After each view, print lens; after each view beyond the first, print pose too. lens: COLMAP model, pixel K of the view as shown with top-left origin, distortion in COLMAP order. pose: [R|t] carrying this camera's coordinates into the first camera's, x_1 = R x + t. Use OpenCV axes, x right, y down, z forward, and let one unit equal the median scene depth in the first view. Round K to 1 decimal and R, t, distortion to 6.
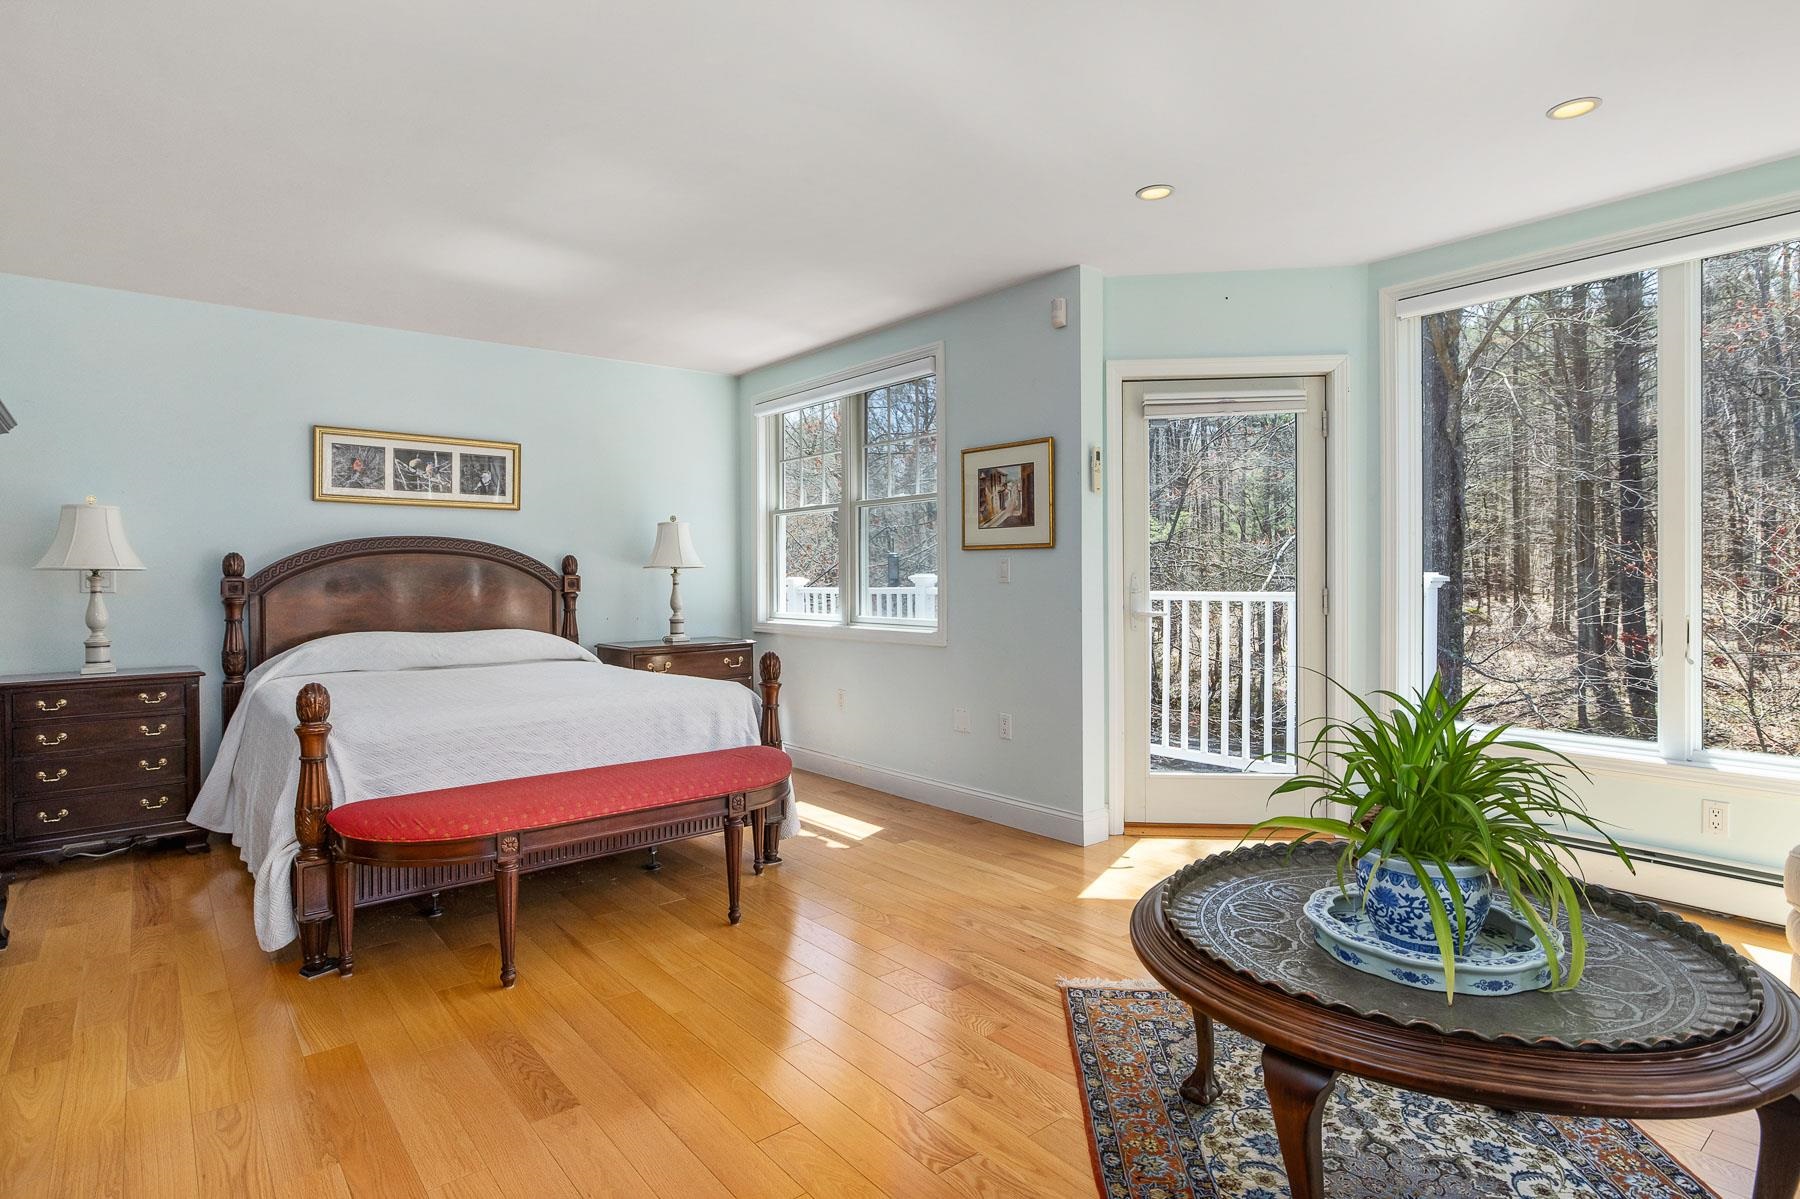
lens RADIAL K [[927.9, 0, 892.4], [0, 927.9, 591.9], [0, 0, 1]] dist [-0.006639, 0.002607]
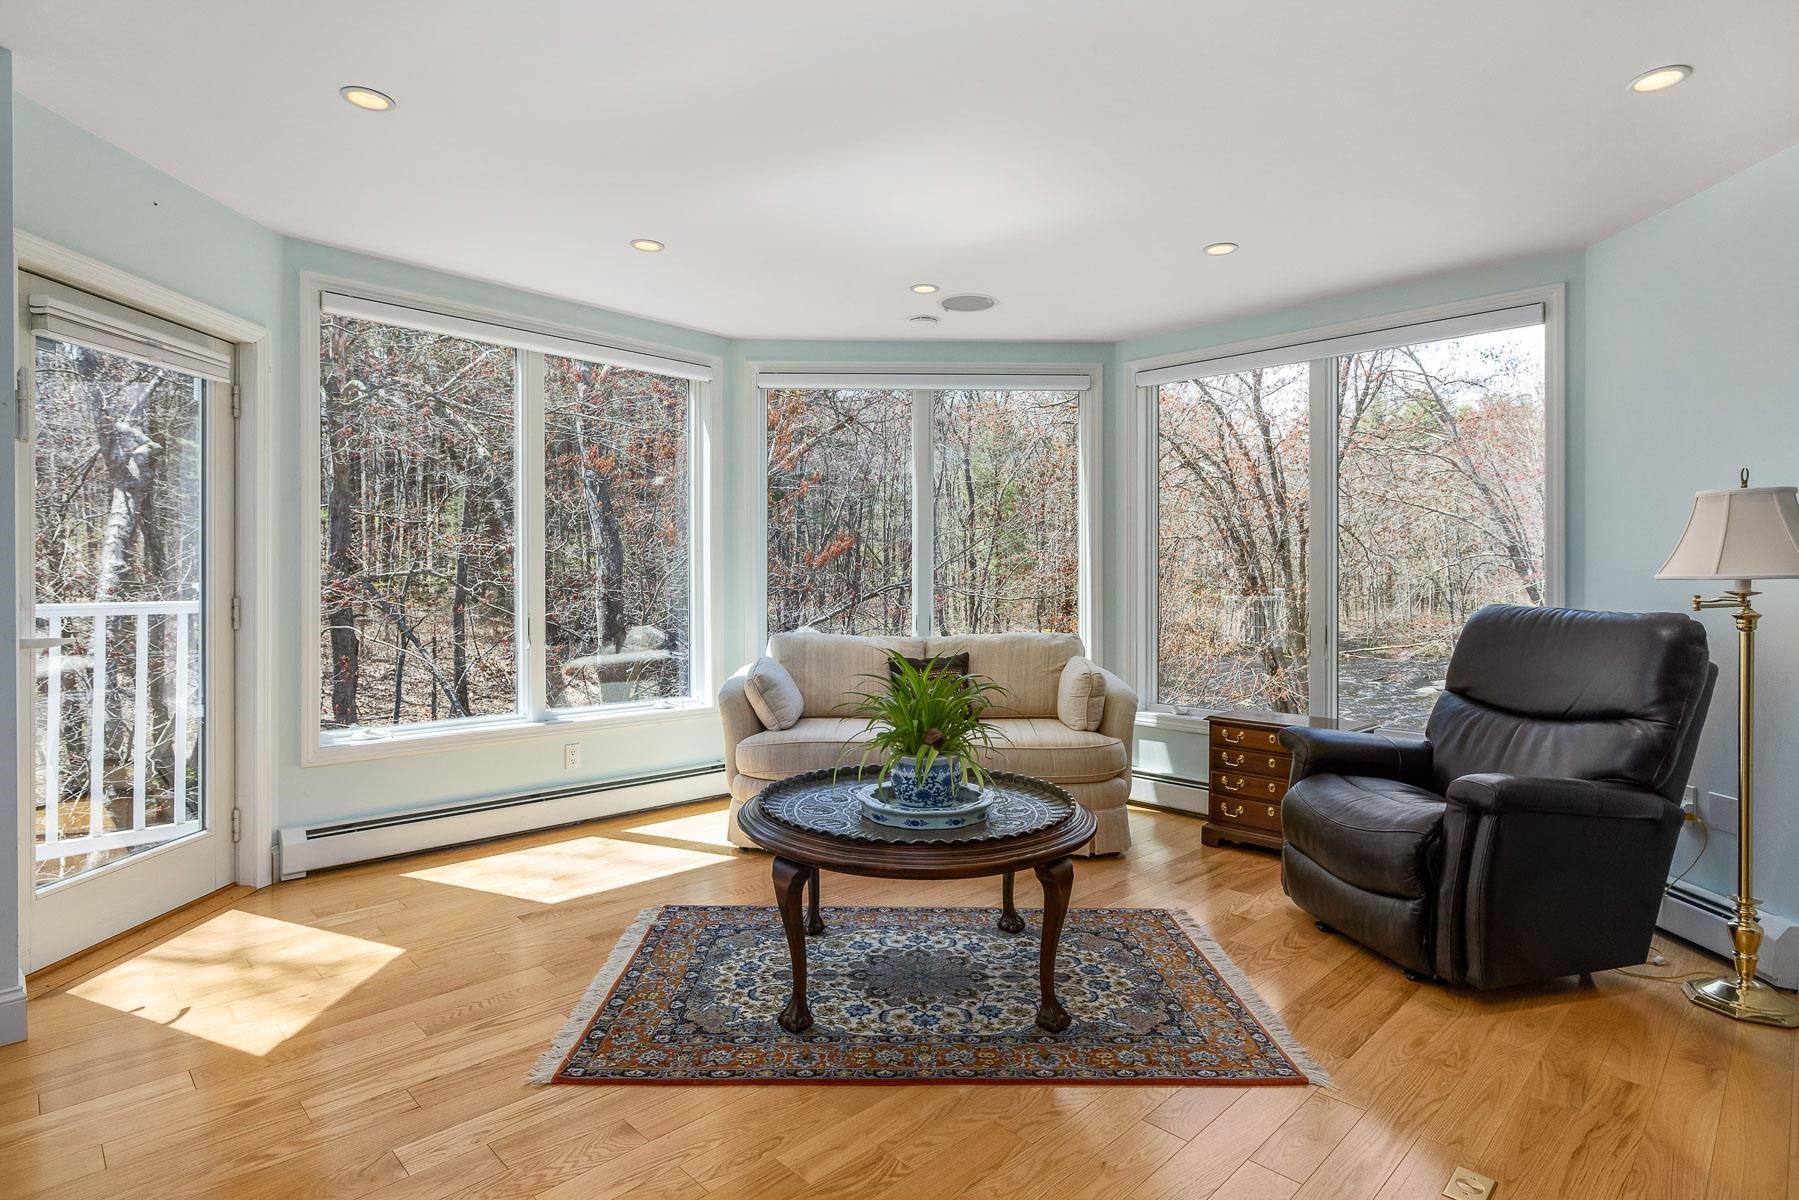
lens RADIAL K [[927.4, 0, 888.4], [0, 927.4, 585.1], [0, 0, 1]] dist [-0.006639, 0.002607]
pose [[-0.112473, 0.005608, 0.993639, -0.351861], [0.009870, 0.999941, -0.004527, -0.003672], [-0.993606, 0.009298, -0.112521, 0.415706]]
